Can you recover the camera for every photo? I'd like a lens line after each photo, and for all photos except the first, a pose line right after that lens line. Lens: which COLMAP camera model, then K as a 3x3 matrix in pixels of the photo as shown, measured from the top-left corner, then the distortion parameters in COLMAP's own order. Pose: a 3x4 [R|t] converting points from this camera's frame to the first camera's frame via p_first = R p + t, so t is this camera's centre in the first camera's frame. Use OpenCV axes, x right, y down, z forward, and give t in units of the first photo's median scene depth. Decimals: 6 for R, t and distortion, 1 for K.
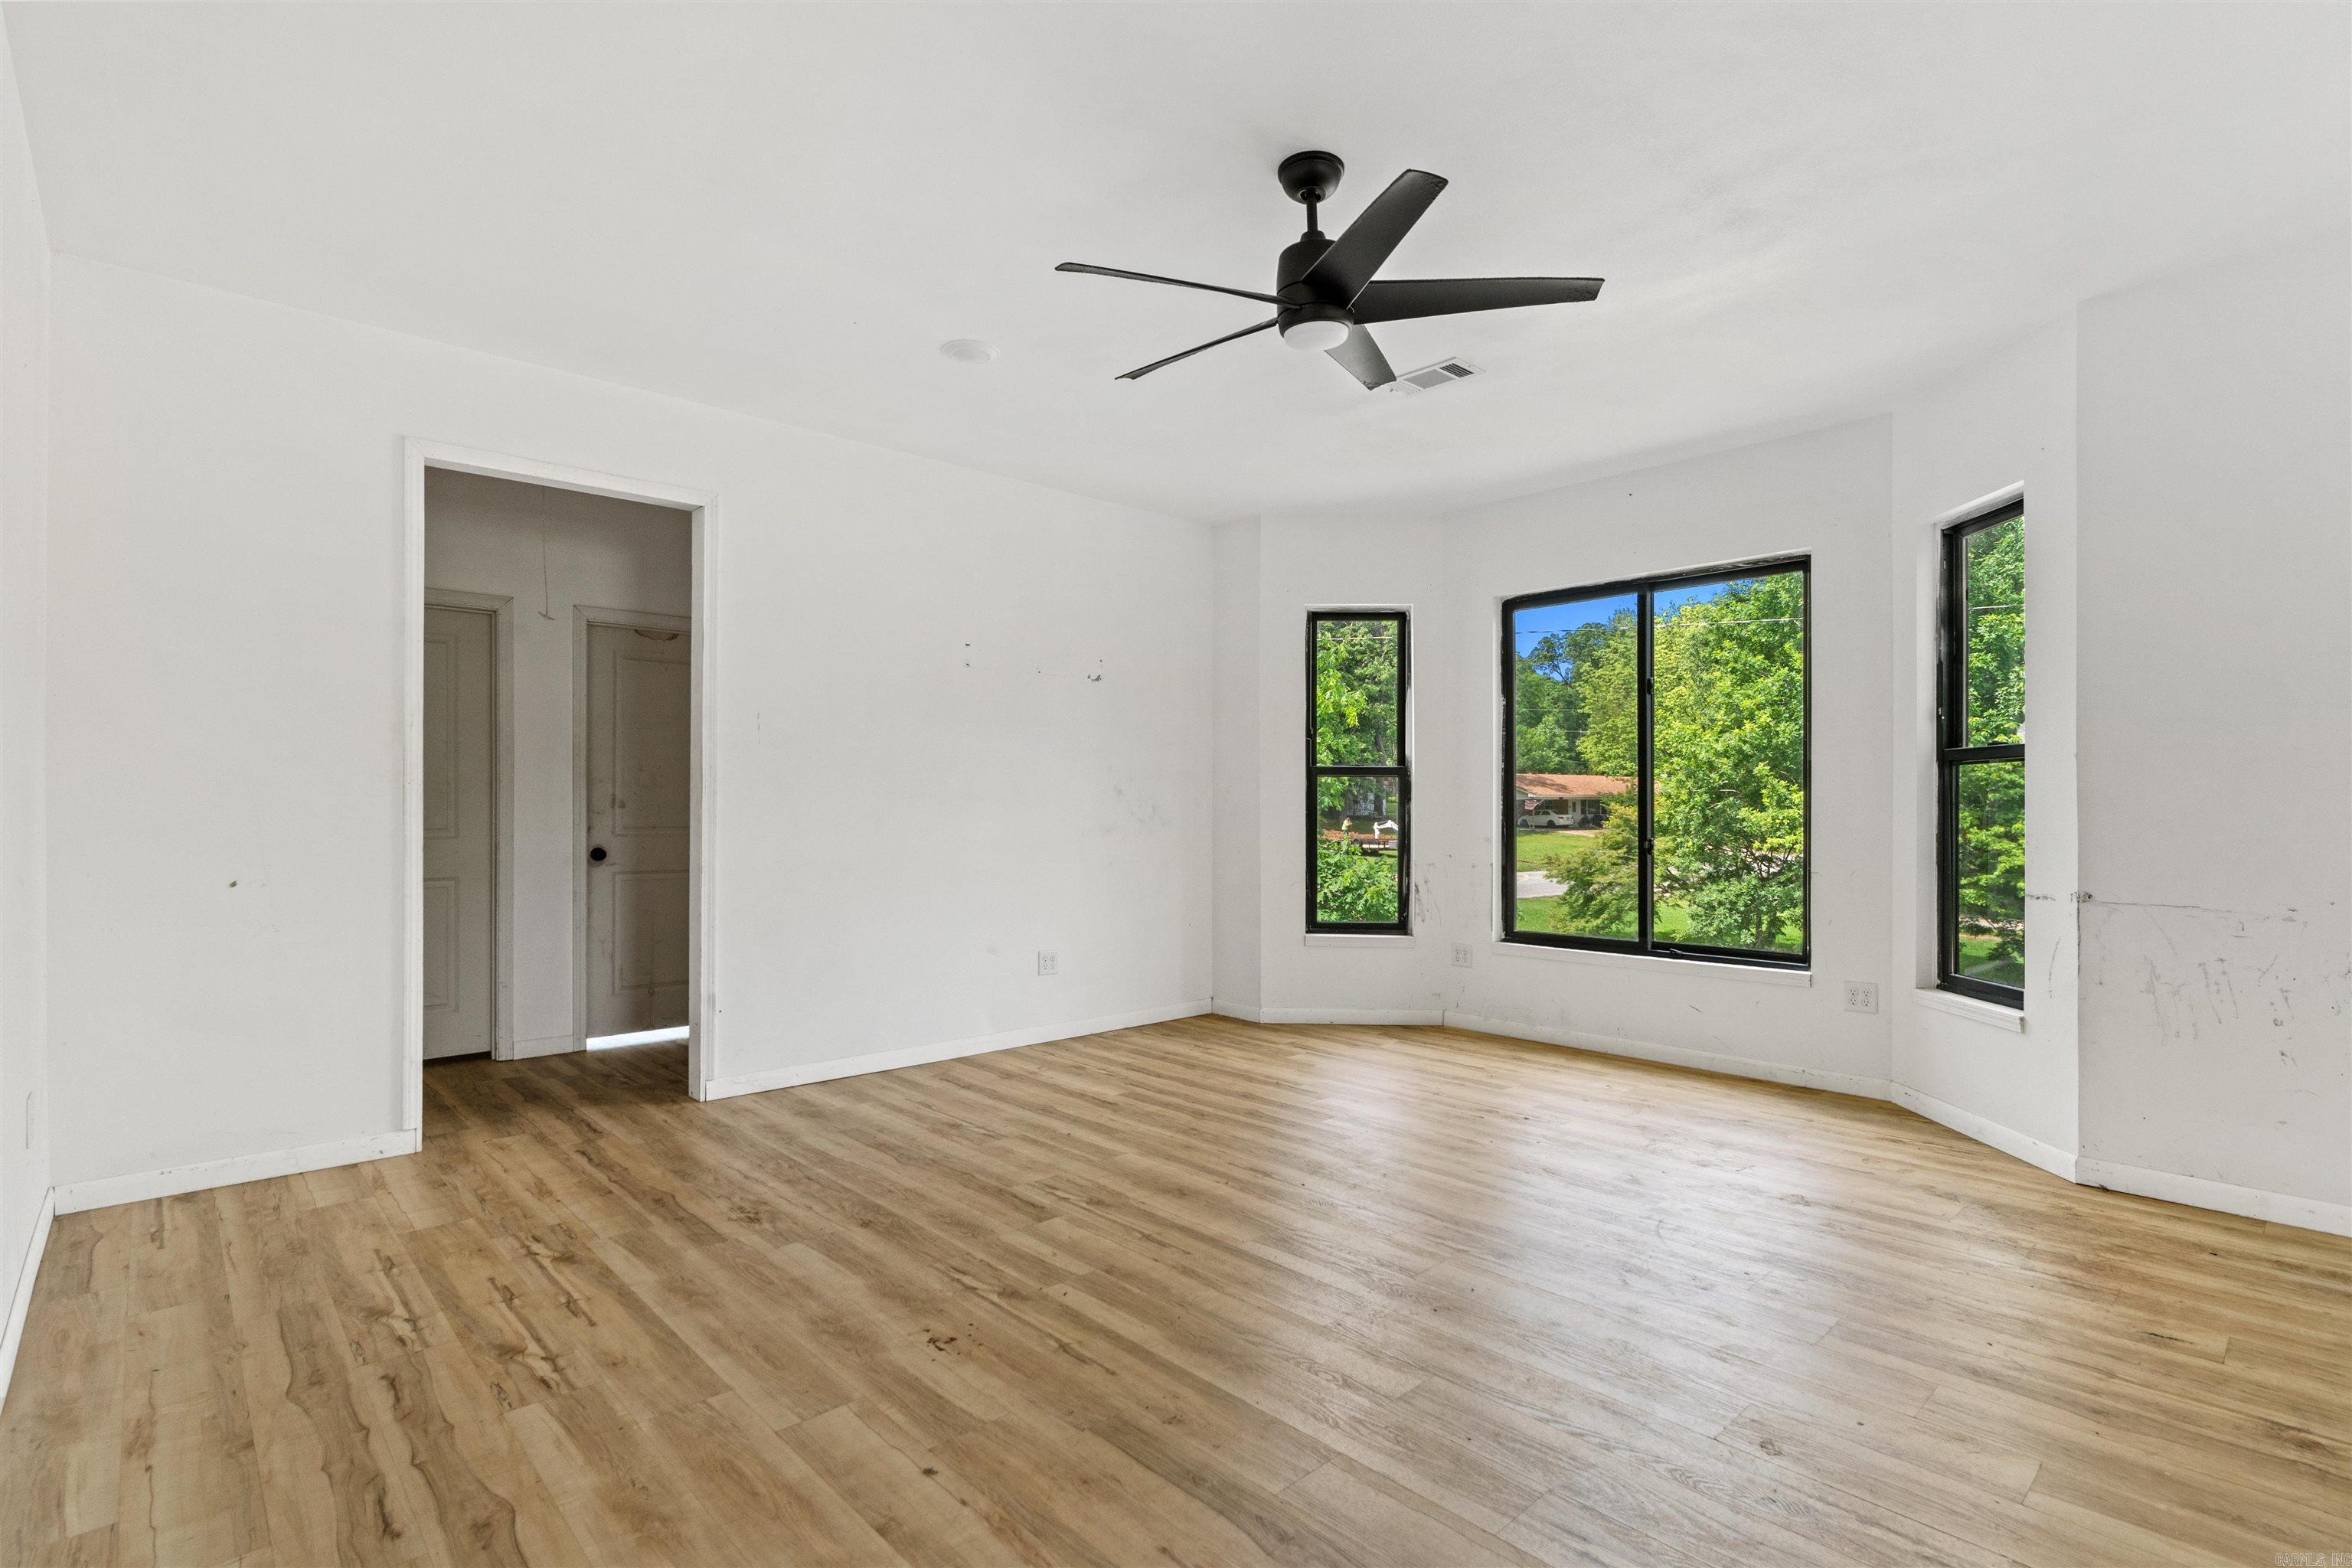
lens RADIAL K [[1117.9, 0, 1168.1], [0, 1117.9, 793.8], [0, 0, 1]] dist [-0.002755, -0.001184]
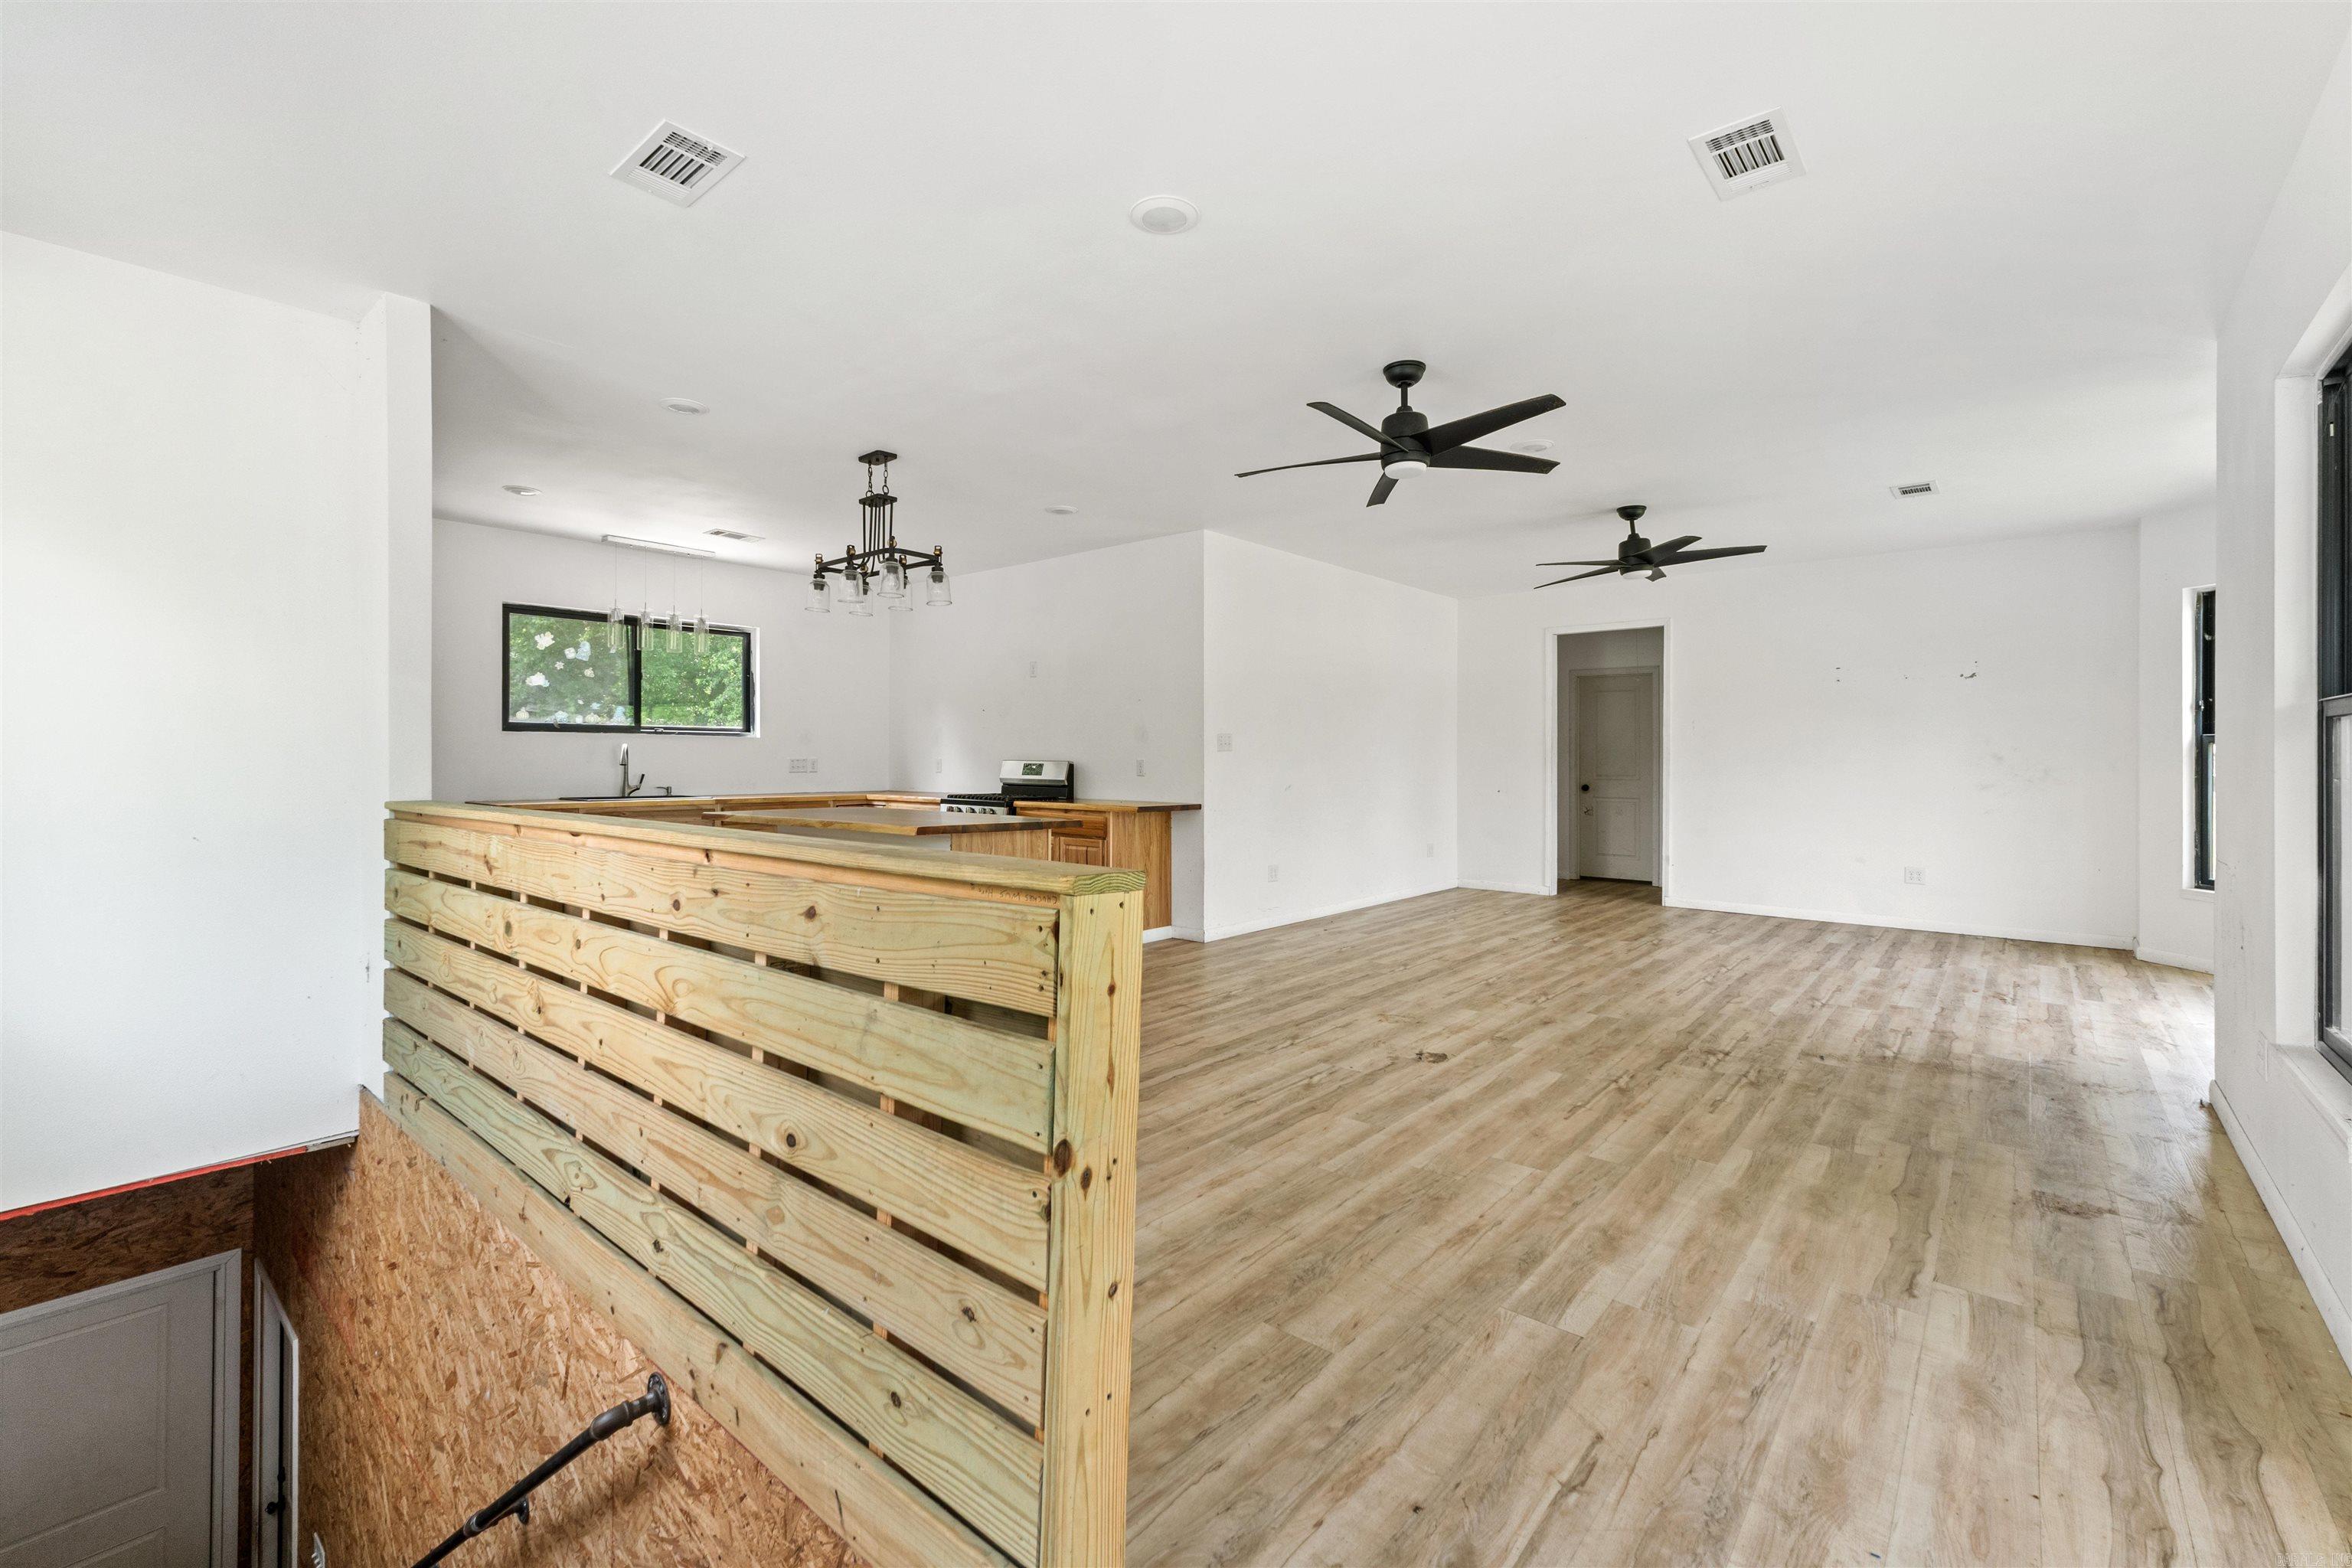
lens RADIAL K [[1010.7, 0, 1178.6], [0, 1010.7, 759.4], [0, 0, 1]] dist [0.001794, 0.001088]
pose [[0.124892, 0.001107, -0.992170, 1.949807], [0.006151, 0.999979, 0.001890, -0.017160], [0.992151, -0.006339, 0.124883, -0.218753]]
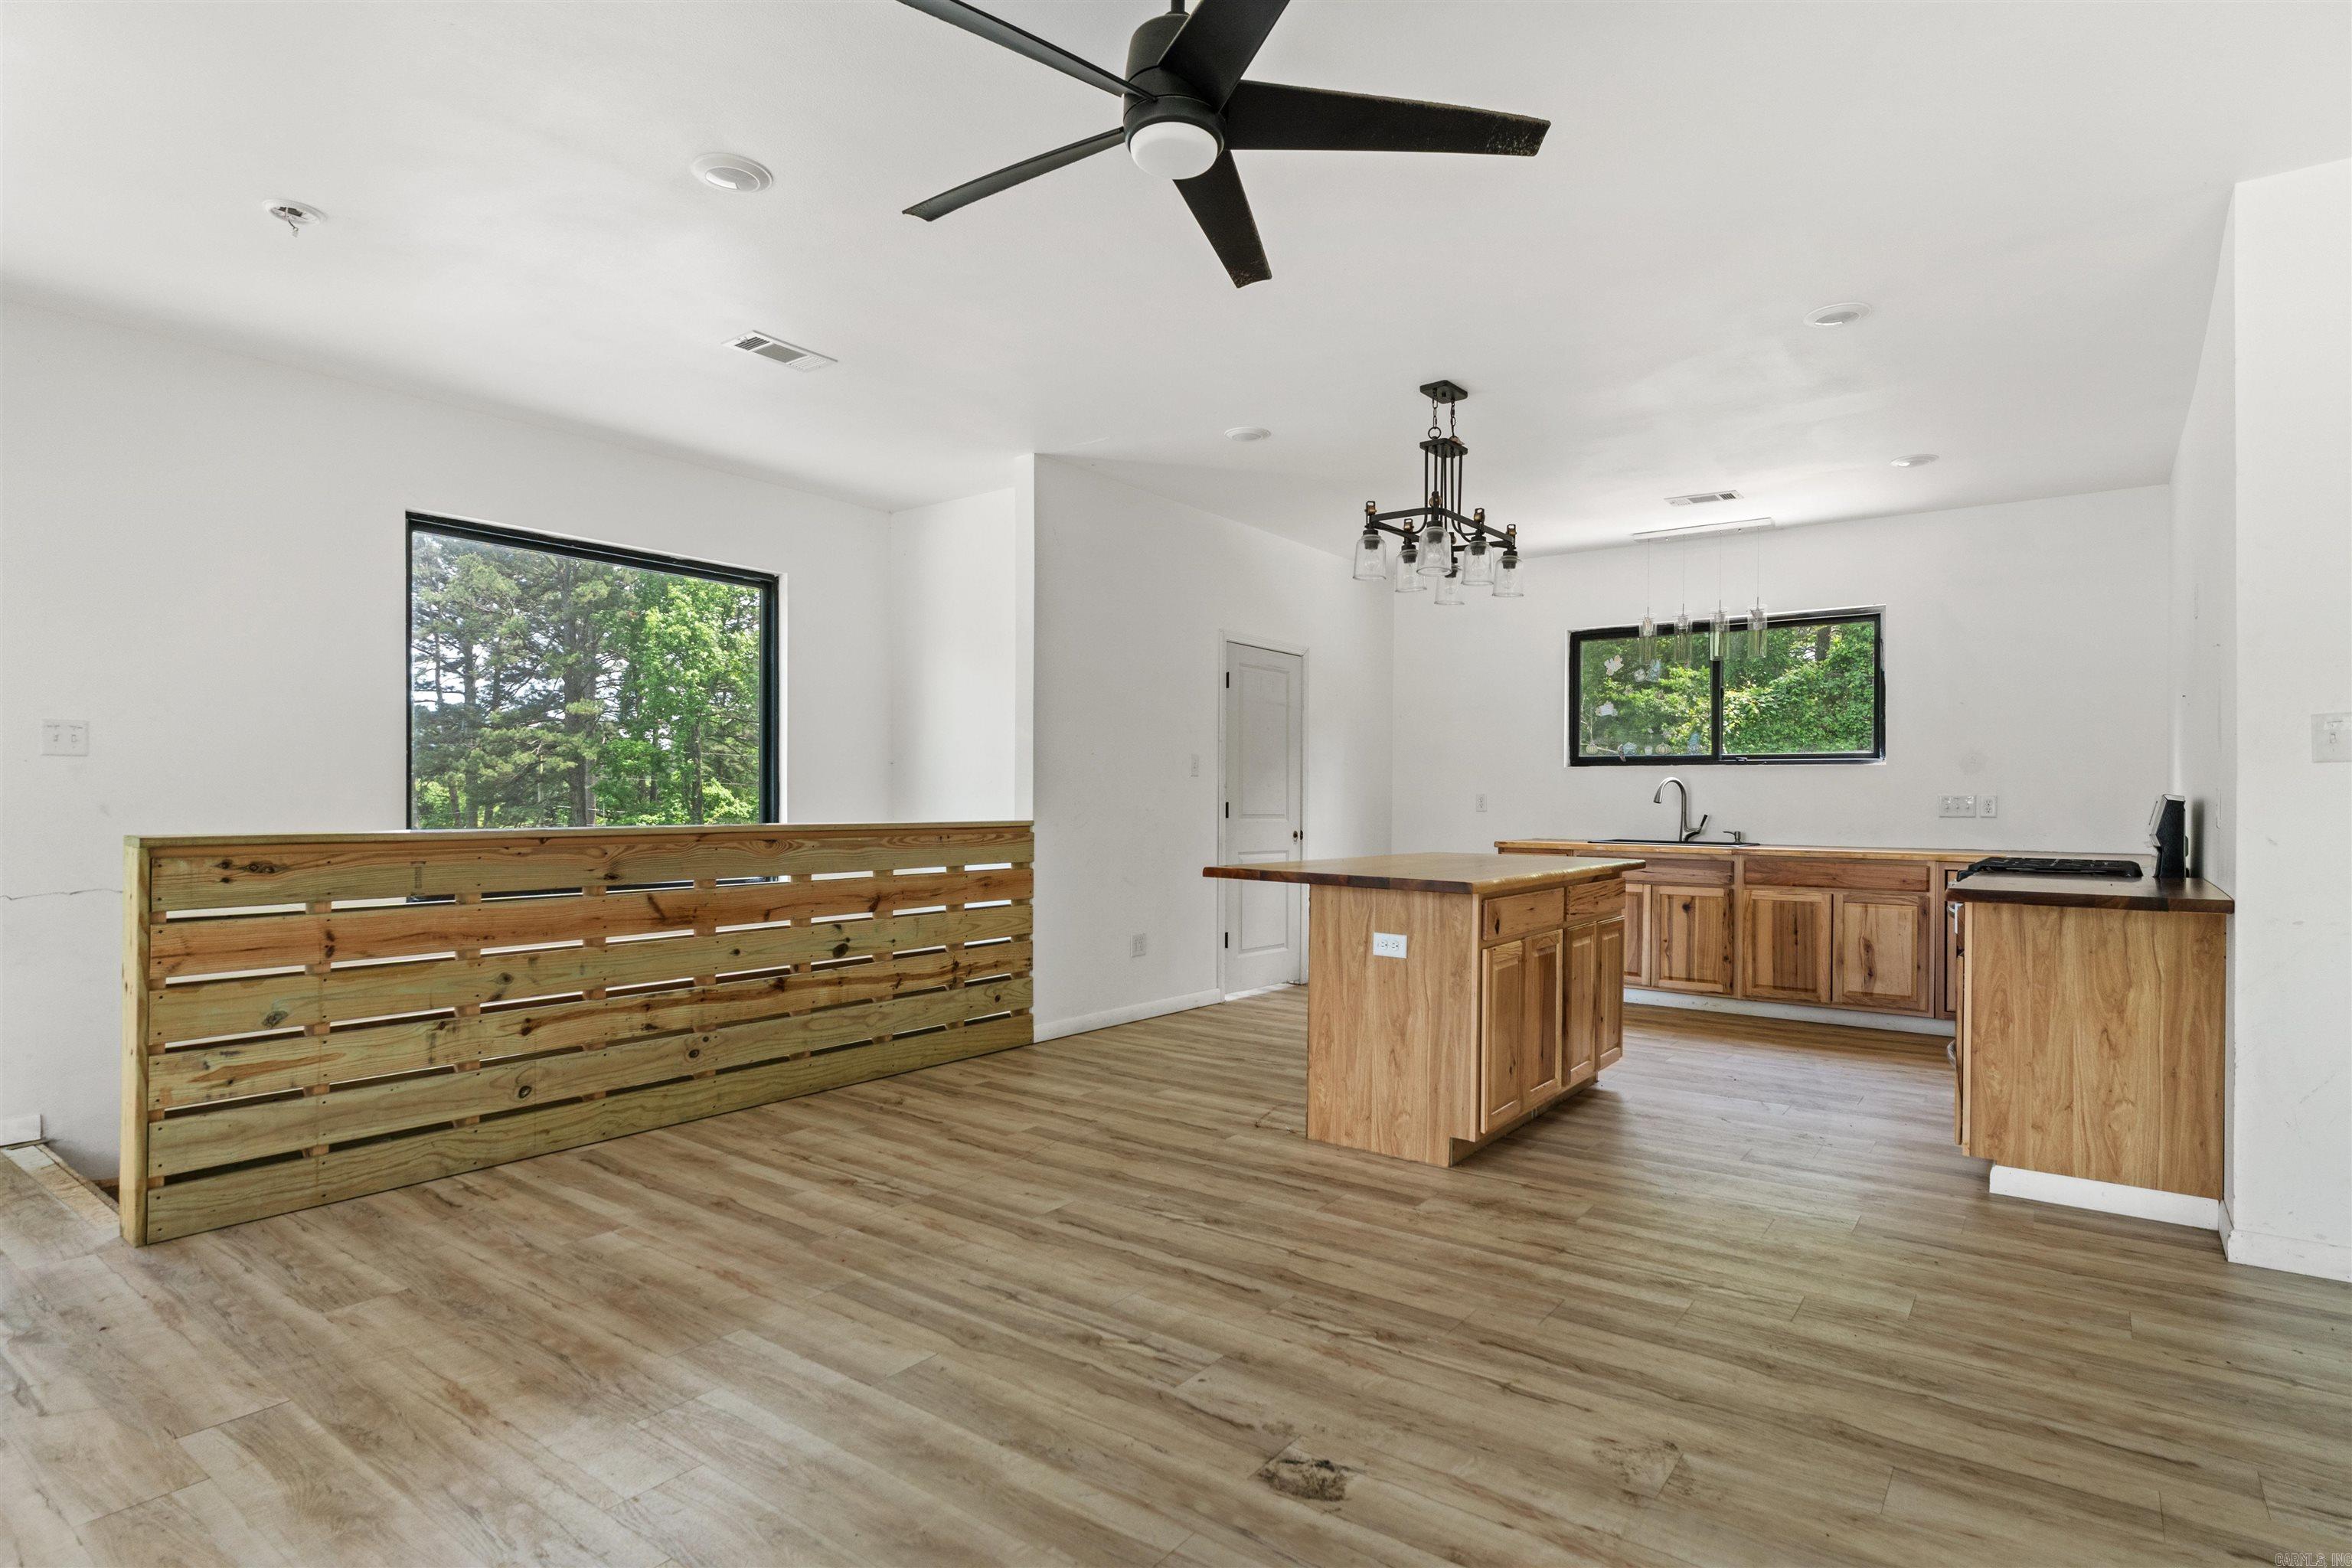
lens RADIAL K [[1220.2, 0, 1157.1], [0, 1220.2, 810.4], [0, 0, 1]] dist [-0.003370, -0.002064]
pose [[-0.985164, -0.003388, -0.171579, 0.856895], [-0.003288, 0.999994, -0.000866, 0.011816], [0.171581, -0.000289, -0.985170, 0.936634]]
